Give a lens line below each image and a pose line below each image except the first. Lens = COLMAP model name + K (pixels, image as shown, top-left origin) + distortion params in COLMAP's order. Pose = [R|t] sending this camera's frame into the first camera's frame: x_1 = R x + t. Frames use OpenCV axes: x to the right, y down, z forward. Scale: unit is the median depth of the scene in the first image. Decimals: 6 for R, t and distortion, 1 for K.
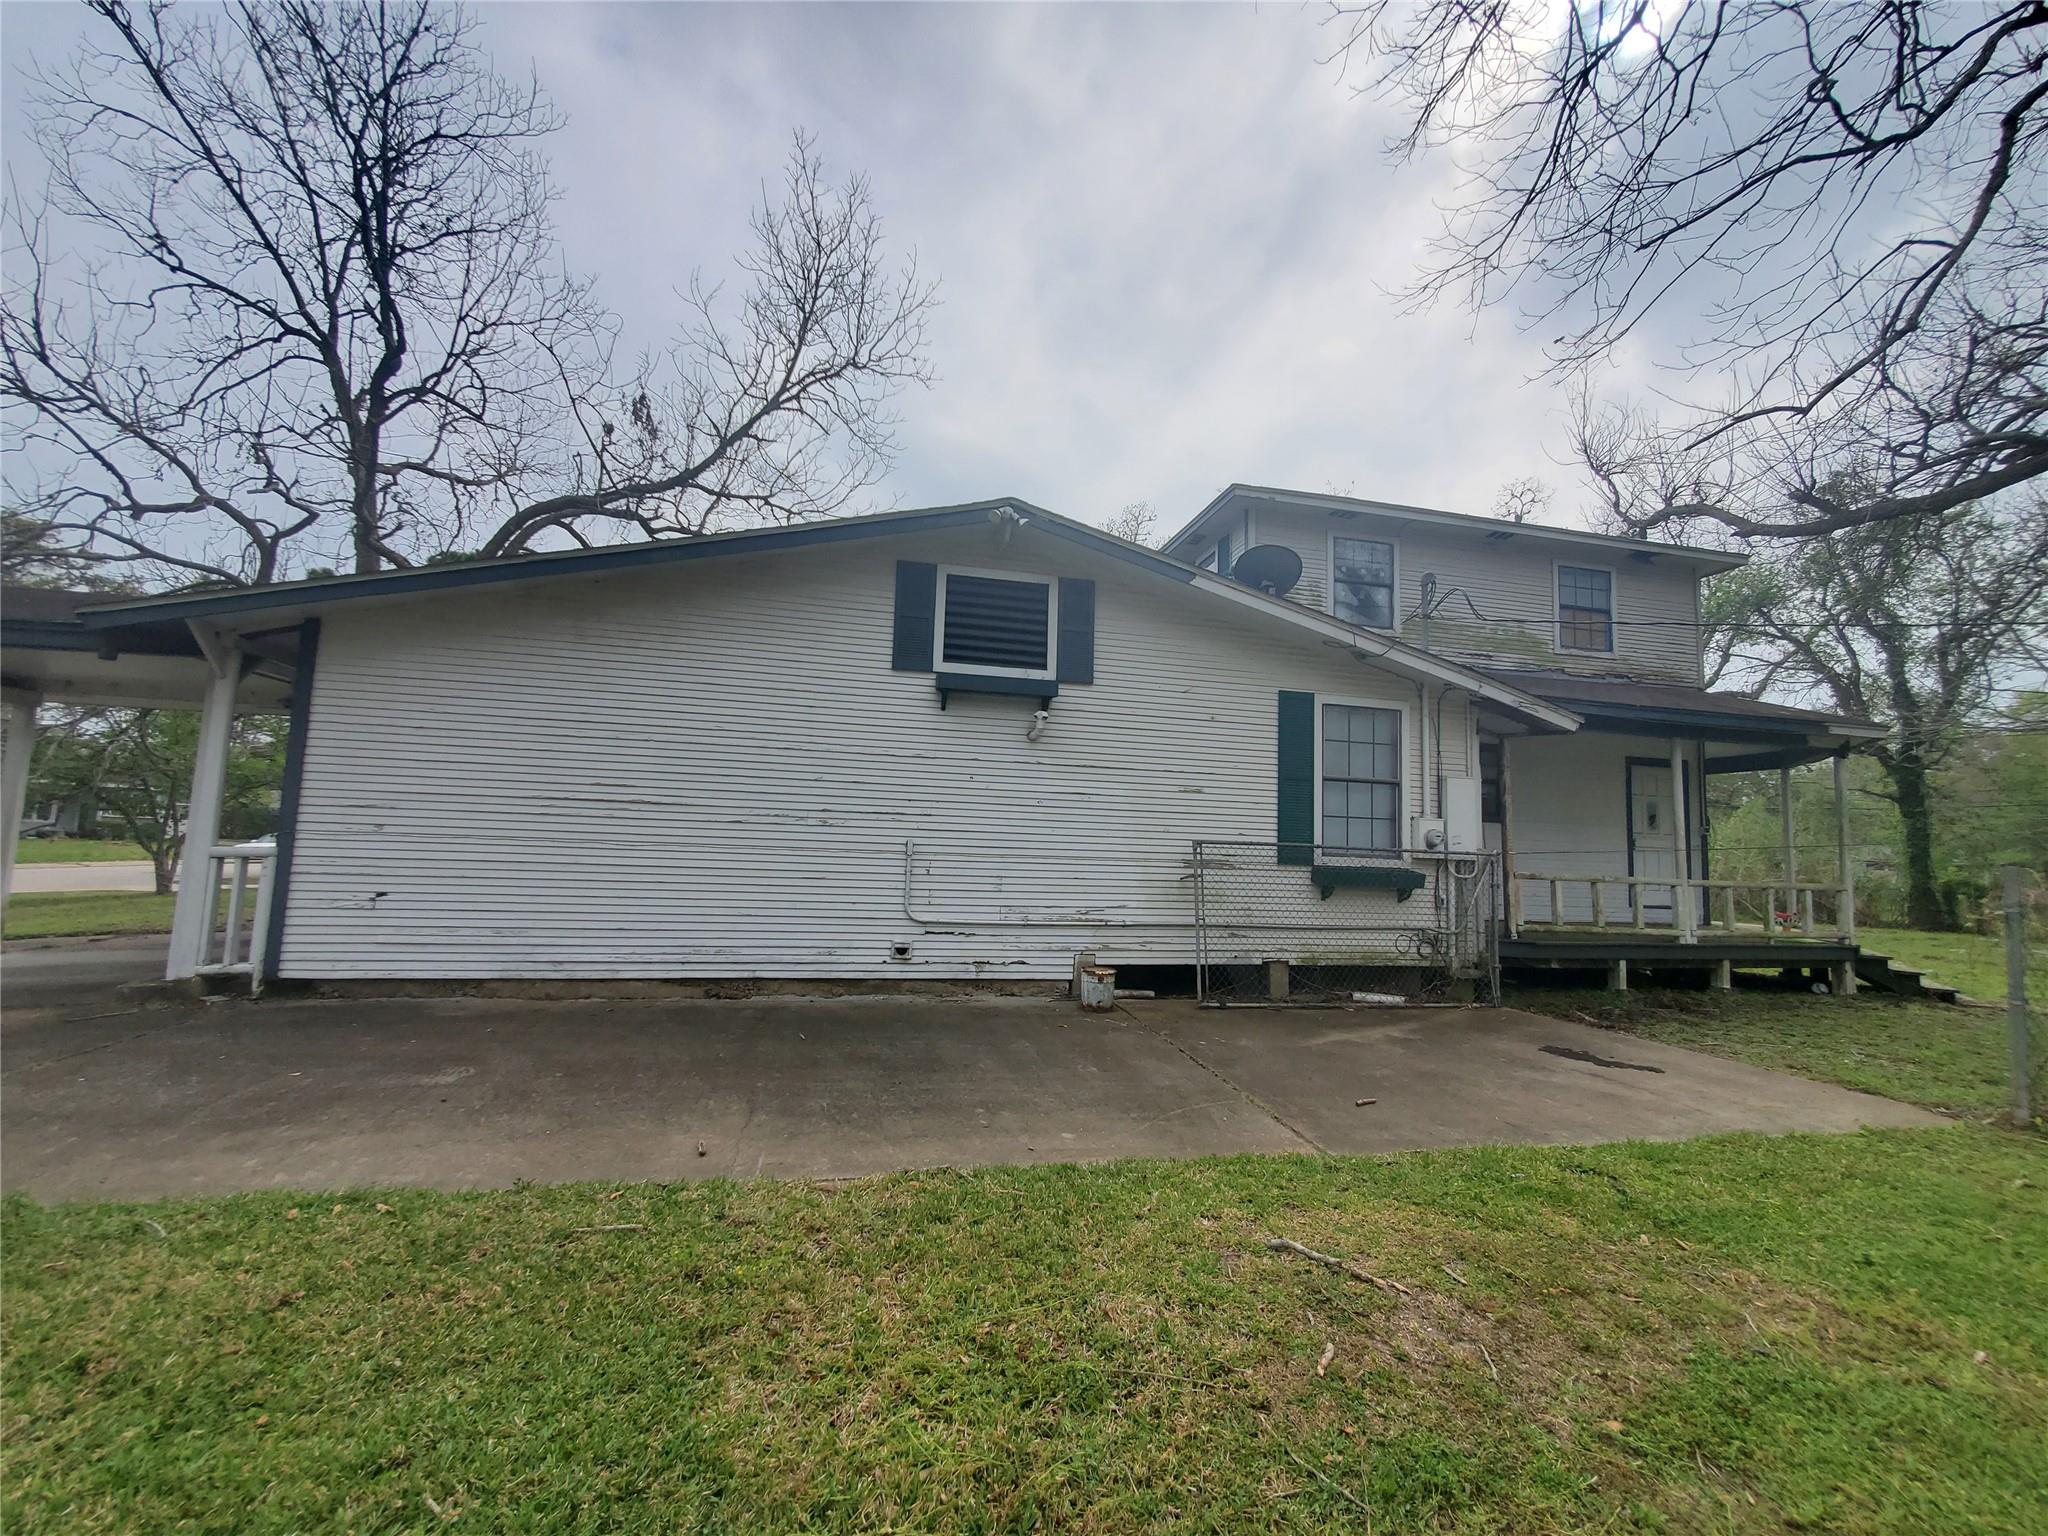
lens RADIAL K [[811.5, 0, 1024.0], [0, 811.5, 768.0], [0, 0, 1]] dist [-0.001118, -0.000496]
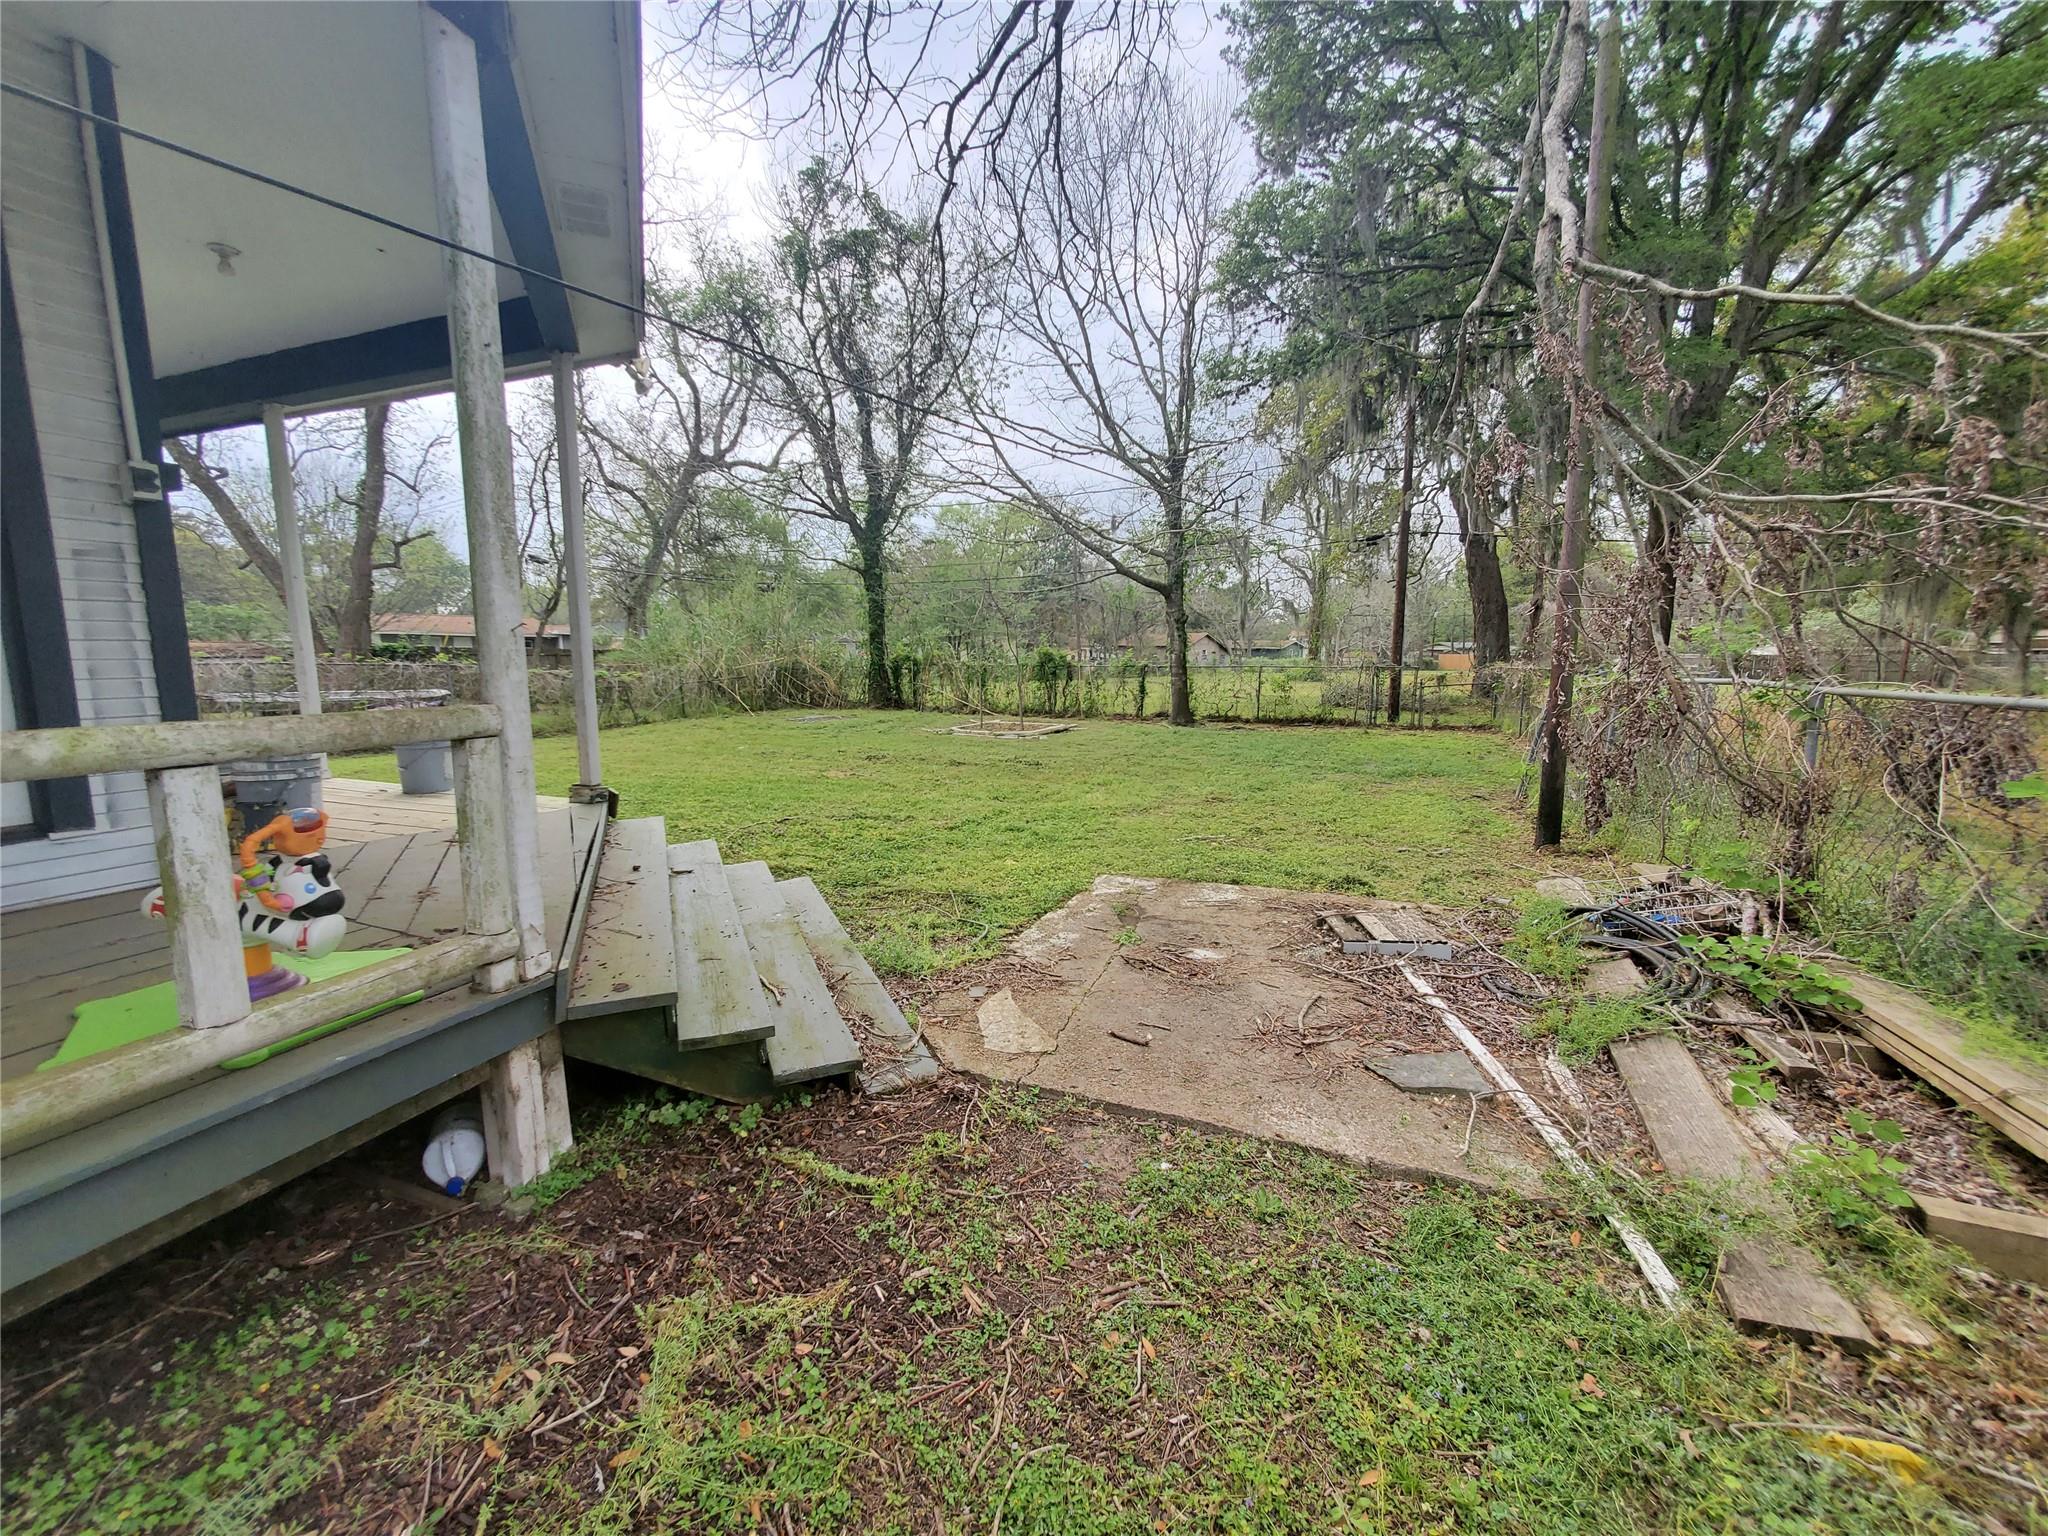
lens RADIAL K [[811.5, 0, 1024.0], [0, 811.5, 768.0], [0, 0, 1]] dist [-0.001118, -0.000496]
pose [[0.542806, -0.148664, 0.826596, 1.187359], [-0.065765, 0.973663, 0.218301, 0.137202], [-0.837279, -0.172856, 0.518733, 1.014770]]
